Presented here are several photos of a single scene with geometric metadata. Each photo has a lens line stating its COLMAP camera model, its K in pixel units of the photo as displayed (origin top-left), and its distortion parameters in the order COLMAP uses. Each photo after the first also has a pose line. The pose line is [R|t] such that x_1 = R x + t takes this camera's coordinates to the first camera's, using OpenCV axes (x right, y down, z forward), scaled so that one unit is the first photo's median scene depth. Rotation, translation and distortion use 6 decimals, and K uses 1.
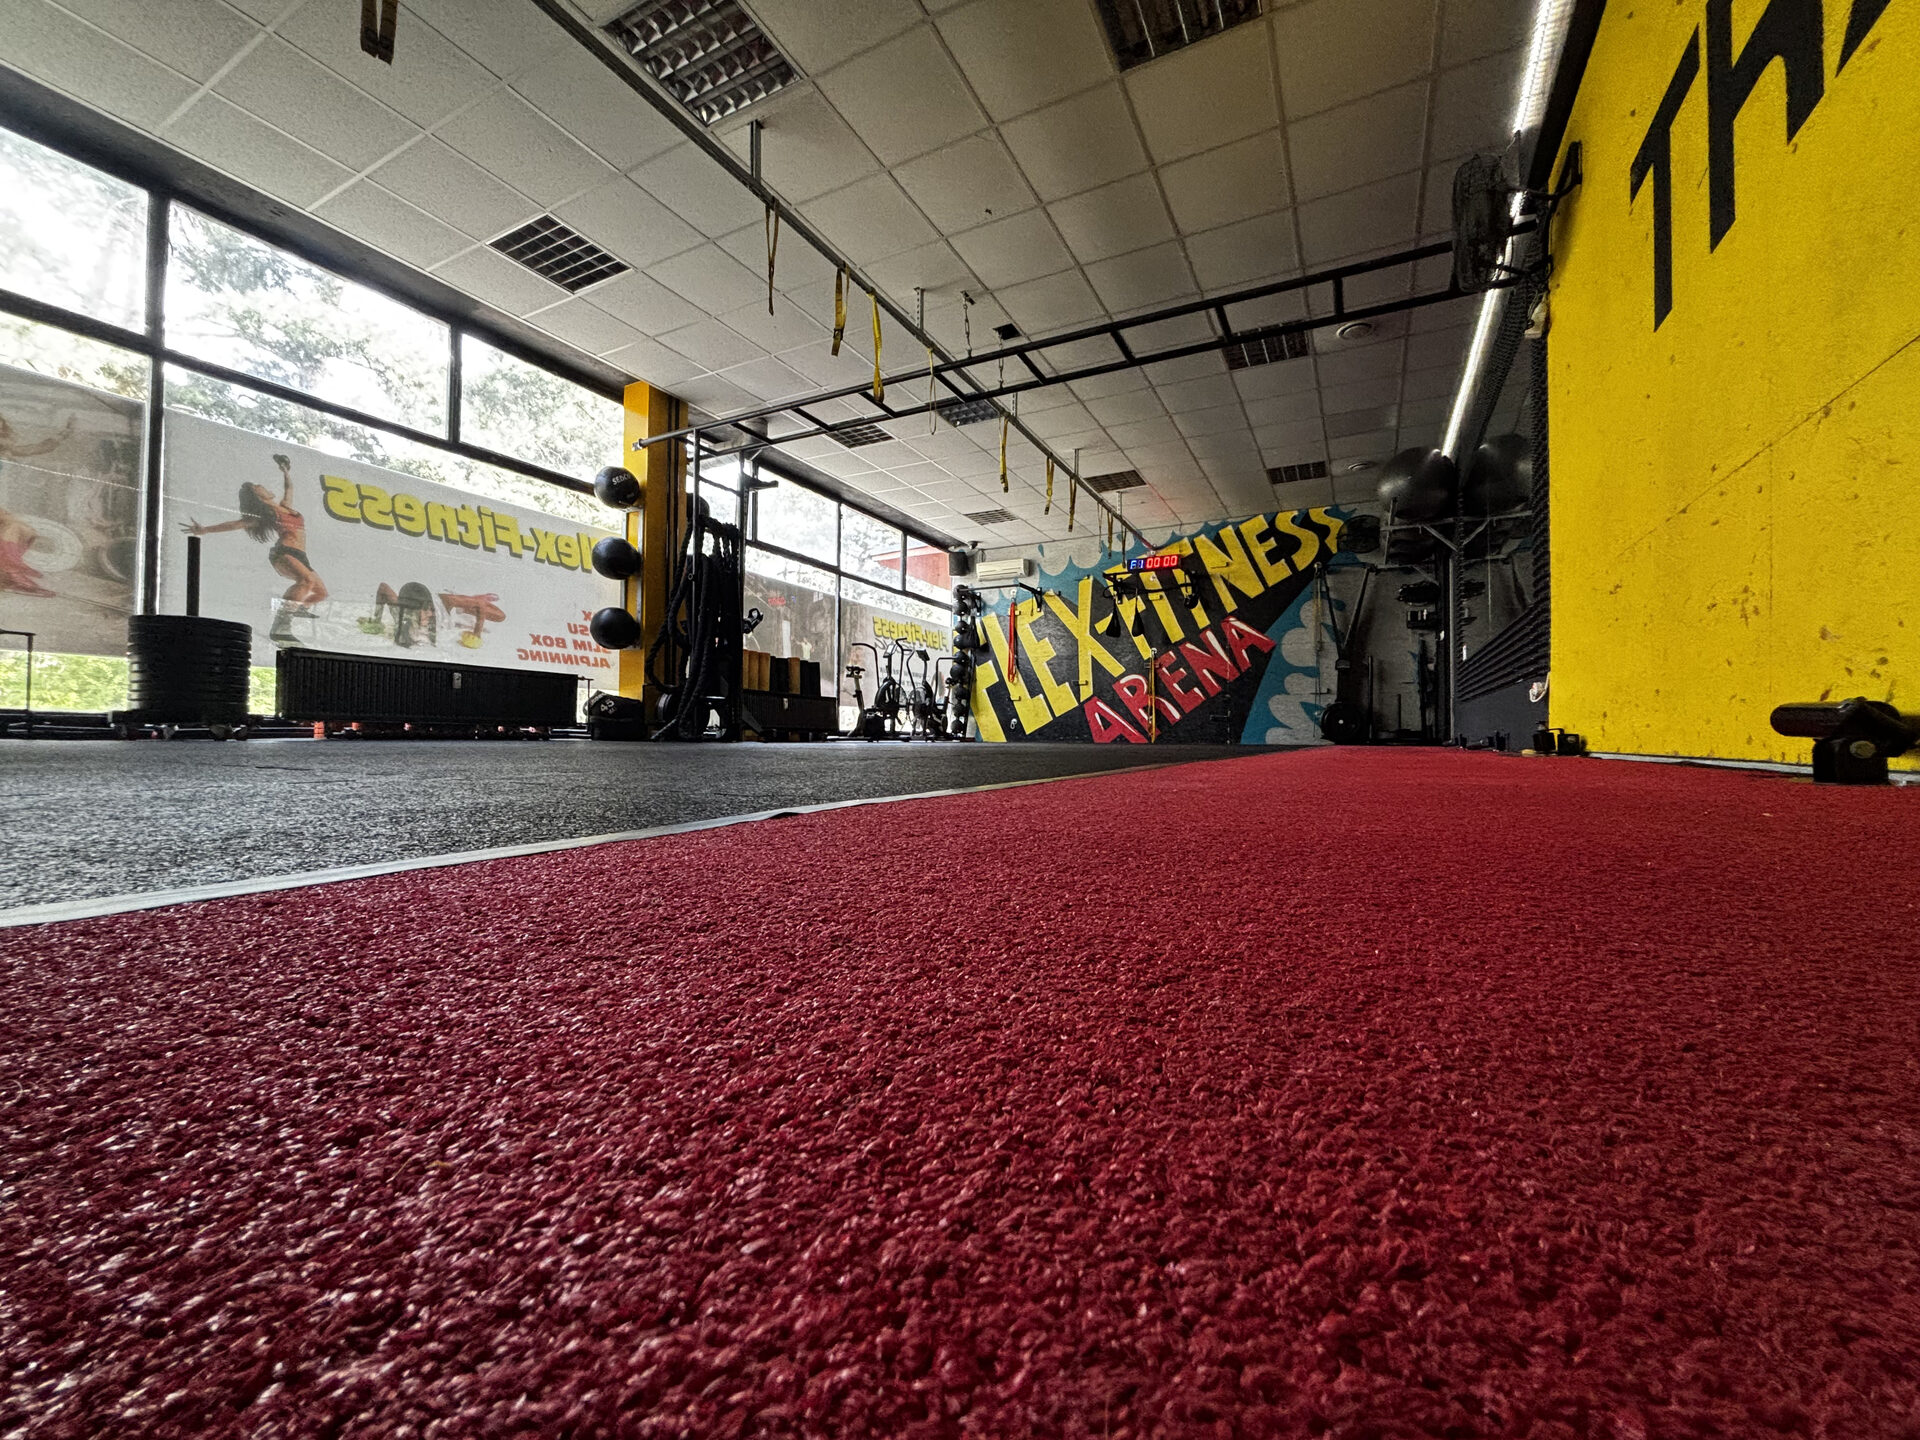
lens RADIAL K [[769.1, 0, 959.0], [0, 769.1, 724.0], [0, 0, 1]] dist [-0.002324, -0.000198]
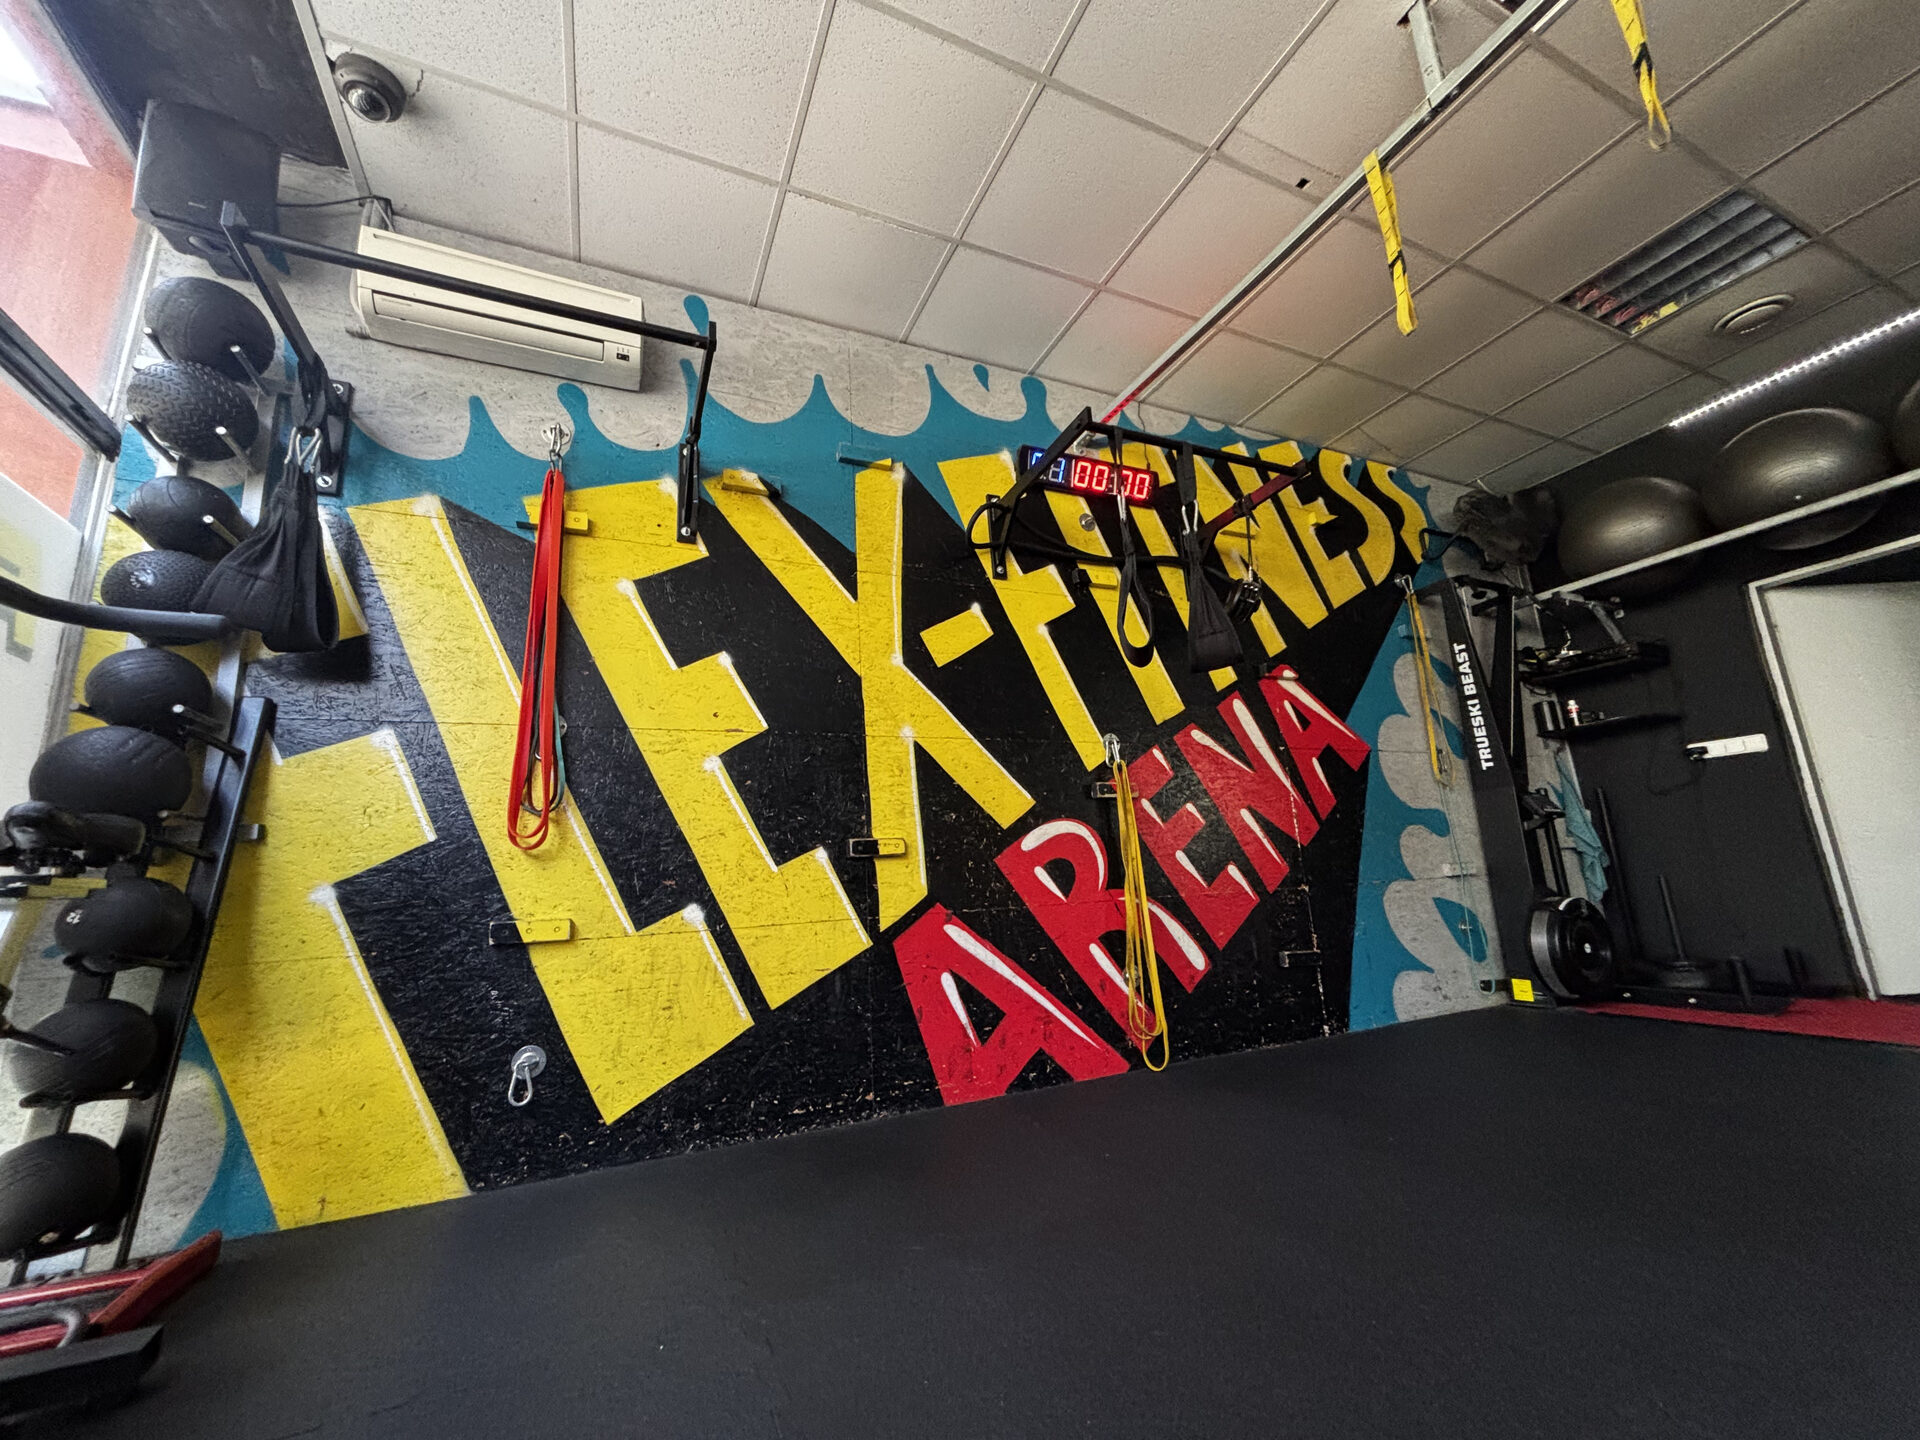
lens RADIAL K [[769.1, 0, 968.3], [0, 769.1, 712.2], [0, 0, 1]] dist [-0.002324, -0.000198]
pose [[0.607491, 0.132780, 0.783150, -0.021324], [0.041085, 0.979358, -0.197915, -0.048443], [-0.793263, 0.152408, 0.589496, 0.849527]]
